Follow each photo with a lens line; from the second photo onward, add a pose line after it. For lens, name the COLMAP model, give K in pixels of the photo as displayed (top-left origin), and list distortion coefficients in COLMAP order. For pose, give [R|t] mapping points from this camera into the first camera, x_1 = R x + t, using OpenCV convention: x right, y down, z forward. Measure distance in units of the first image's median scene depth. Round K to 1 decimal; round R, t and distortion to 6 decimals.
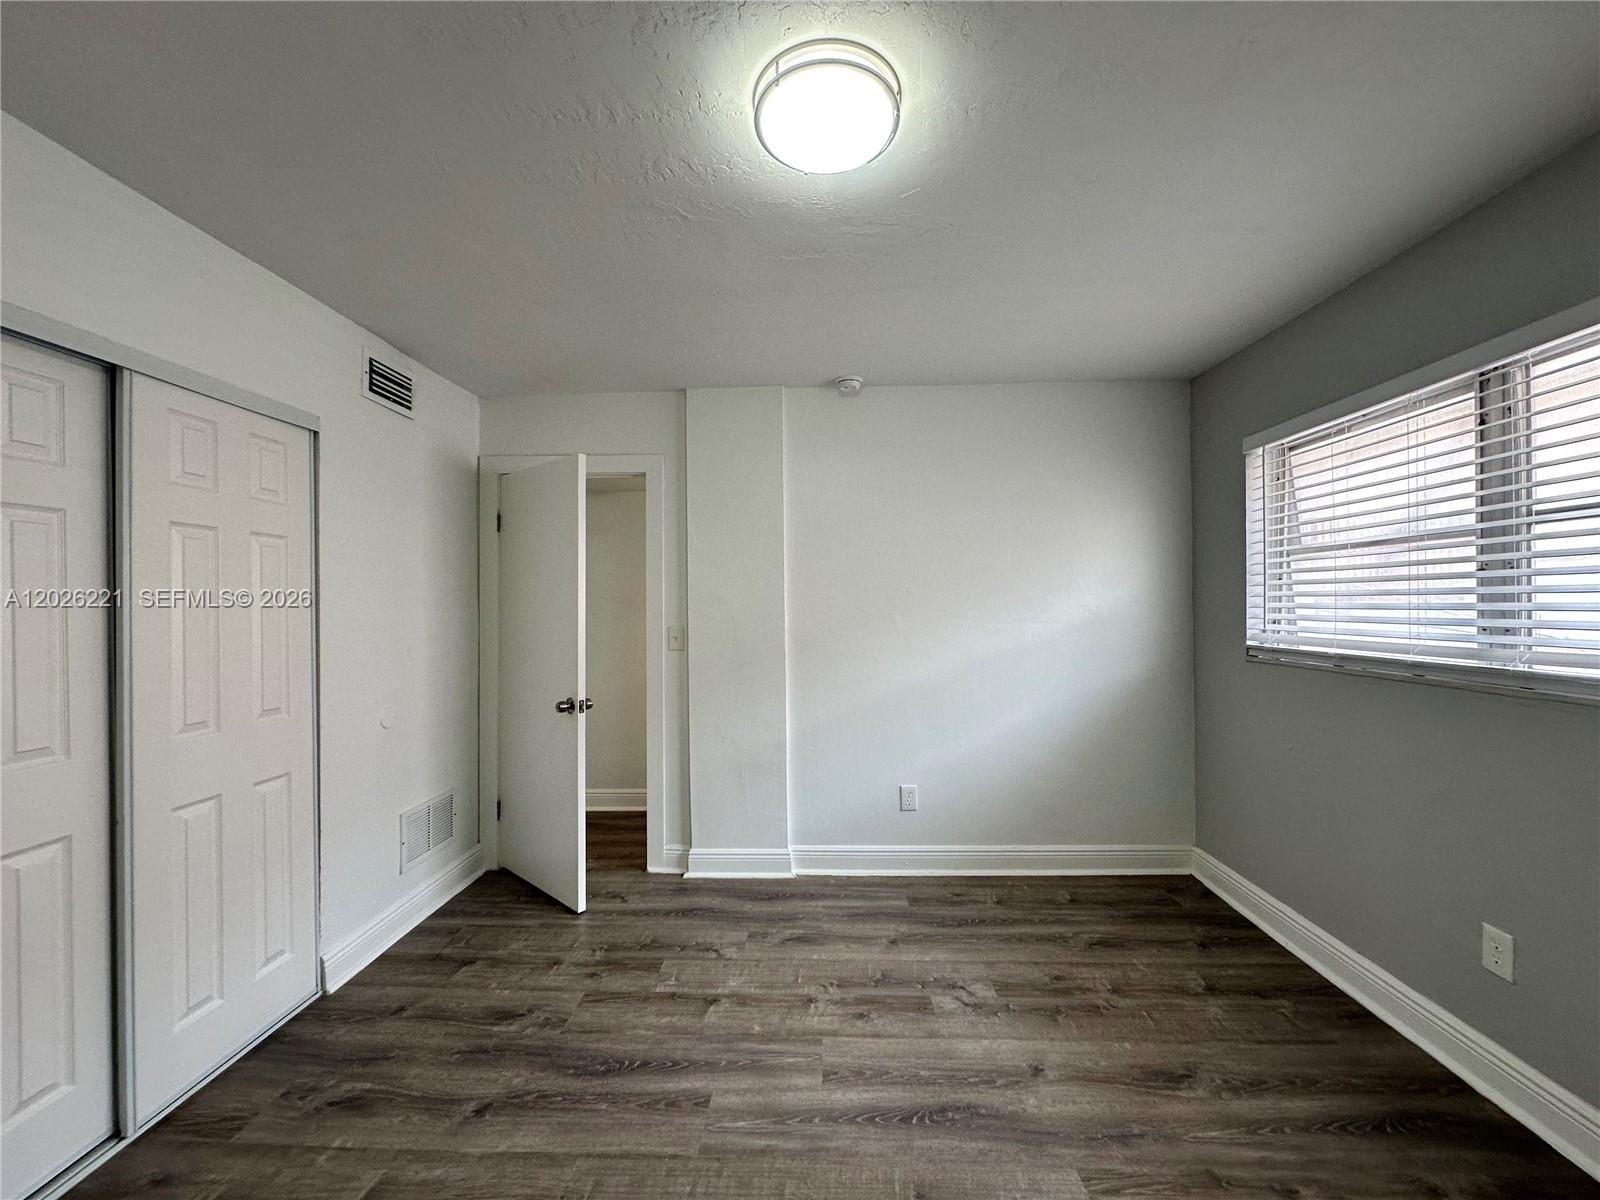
lens RADIAL K [[638.1, 0, 801.4], [0, 638.1, 594.6], [0, 0, 1]] dist [-0.002870, 0.000726]
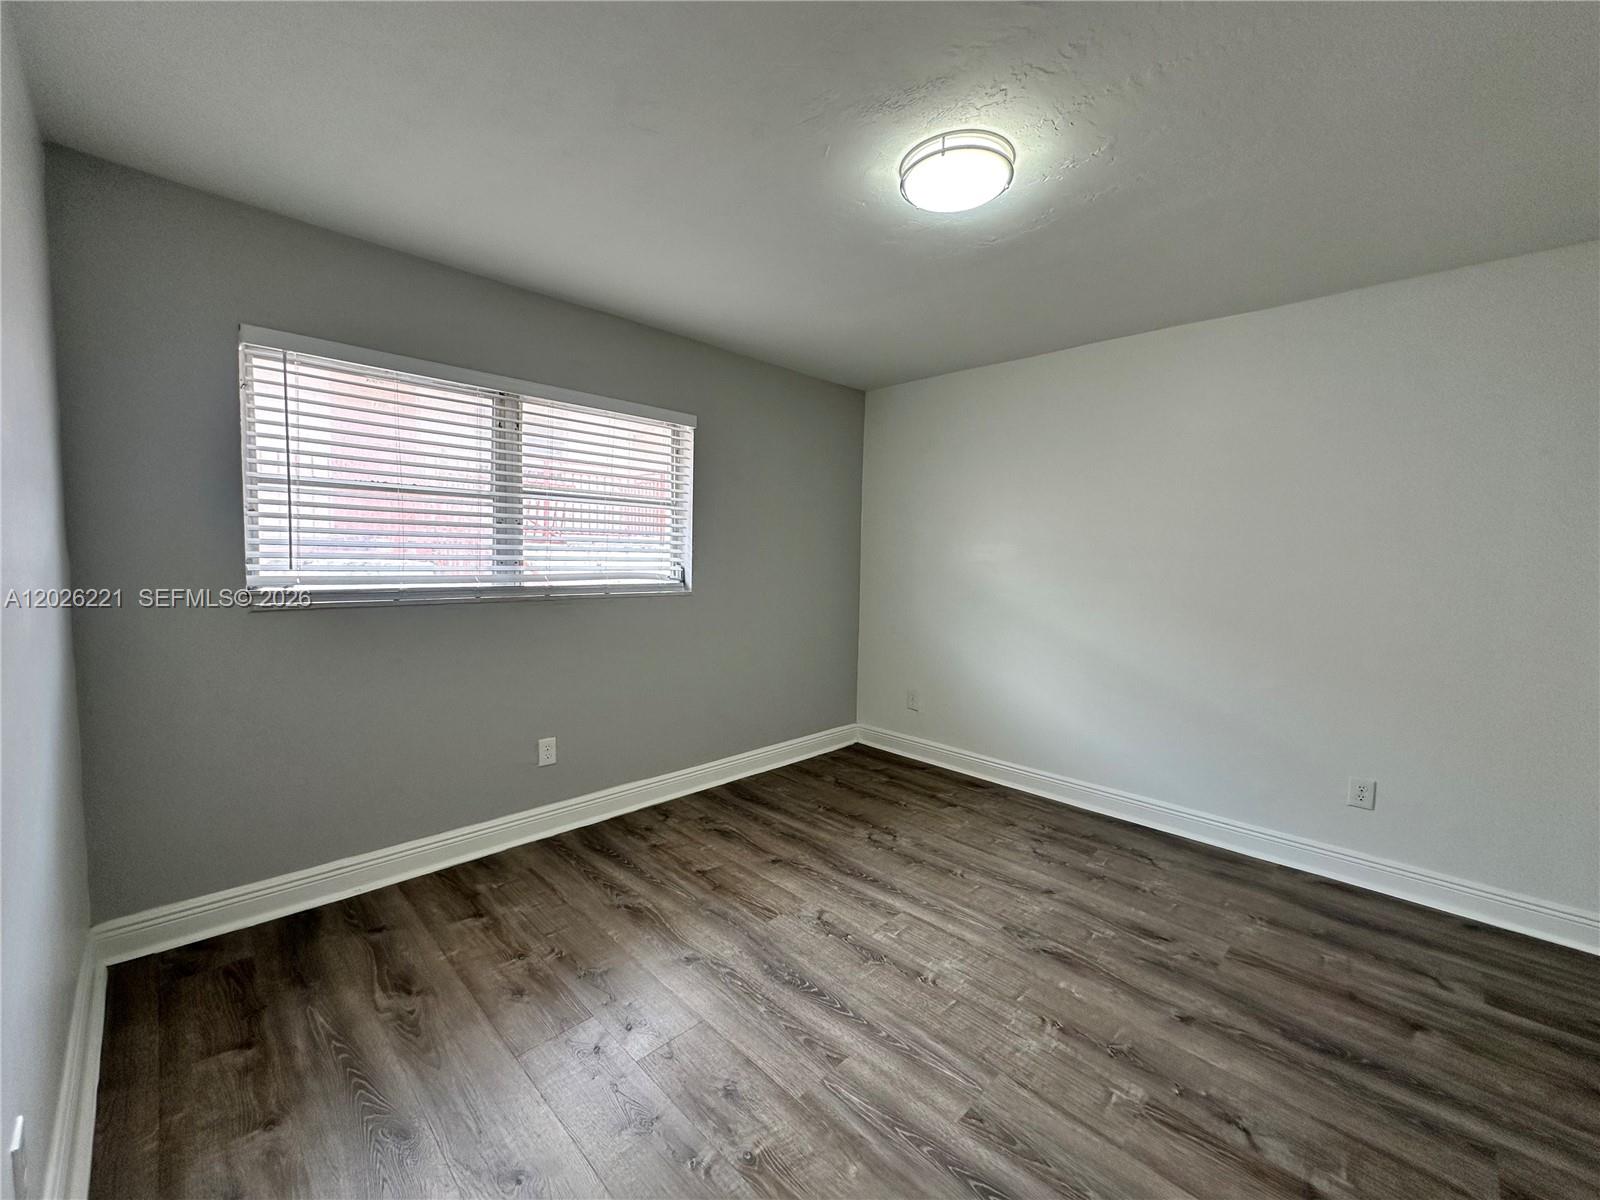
lens RADIAL K [[638.1, 0, 797.1], [0, 638.1, 596.9], [0, 0, 1]] dist [-0.002870, 0.000726]
pose [[-0.730315, -0.052951, 0.681056, -0.438541], [-0.023651, 0.998353, 0.052259, 0.036068], [-0.682701, 0.022058, -0.730364, 1.464512]]
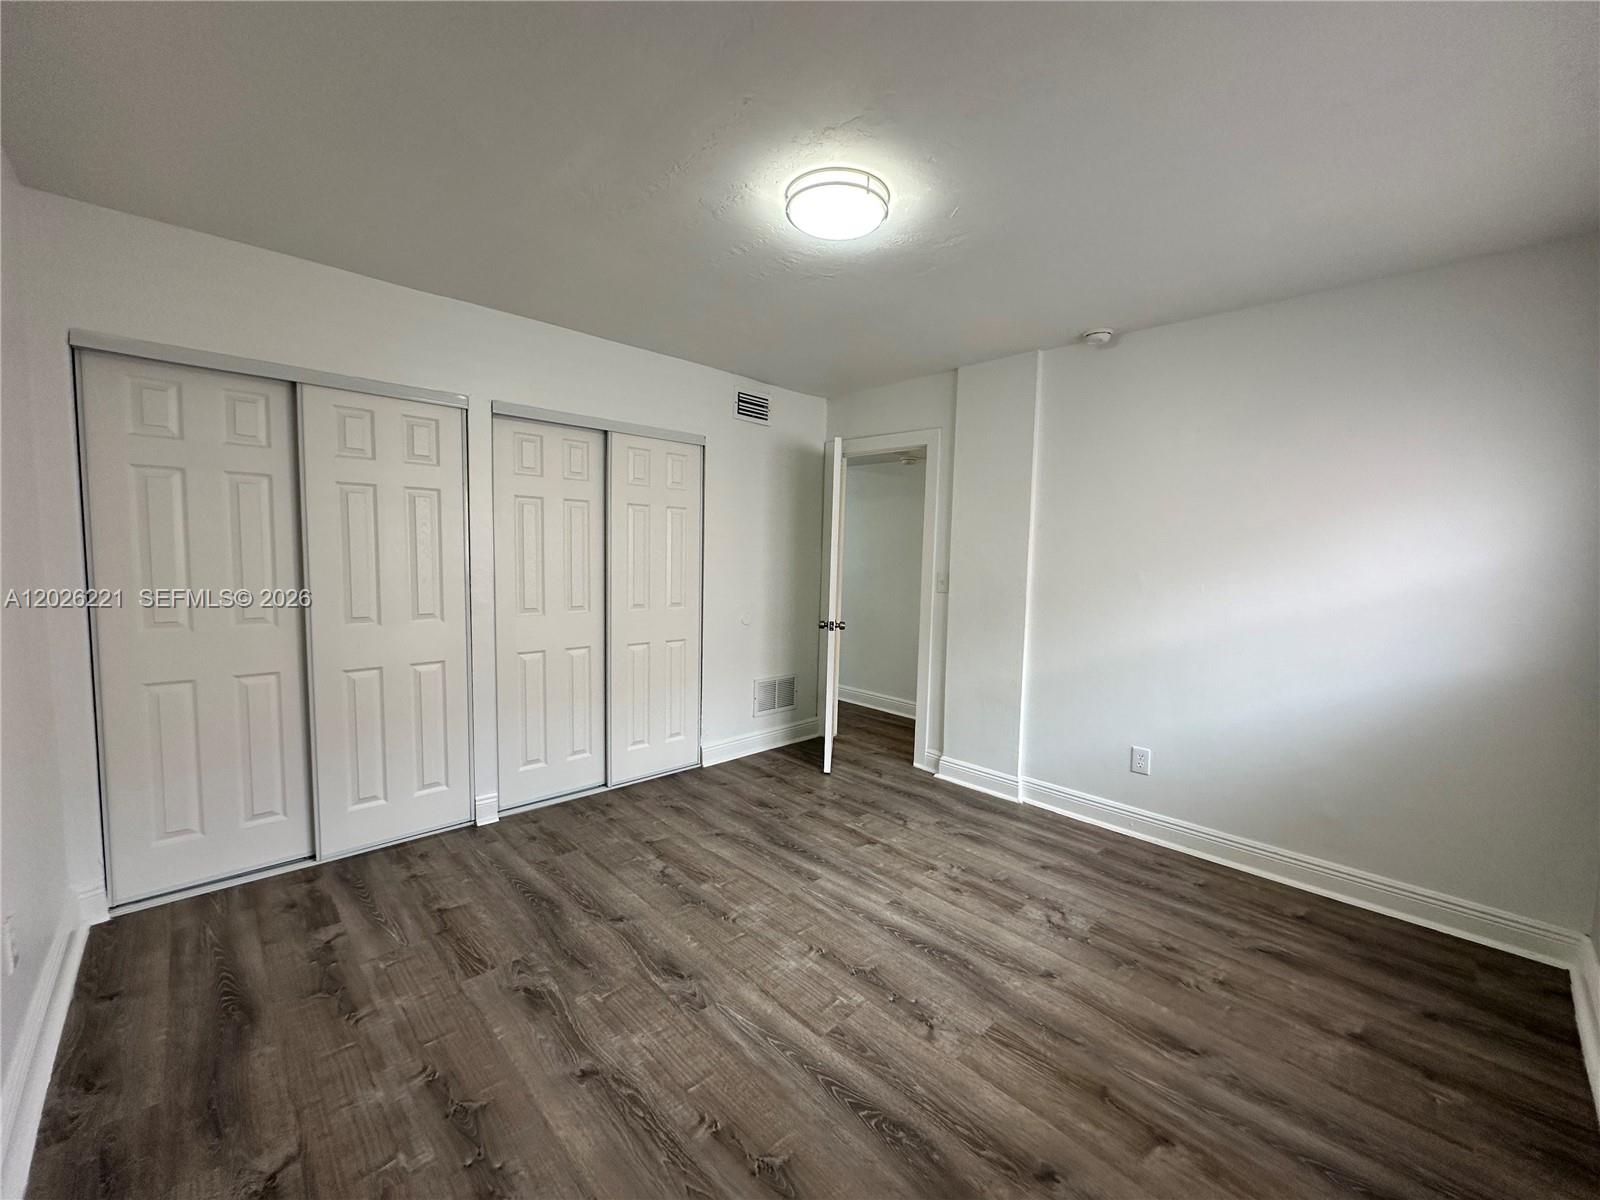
lens RADIAL K [[638.1, 0, 803.9], [0, 638.1, 596.7], [0, 0, 1]] dist [-0.002870, 0.000726]
pose [[0.722261, 0.076373, -0.687391, 0.679433], [-0.021924, 0.995913, 0.087615, -0.007864], [0.691273, -0.048211, 0.720983, -0.069207]]
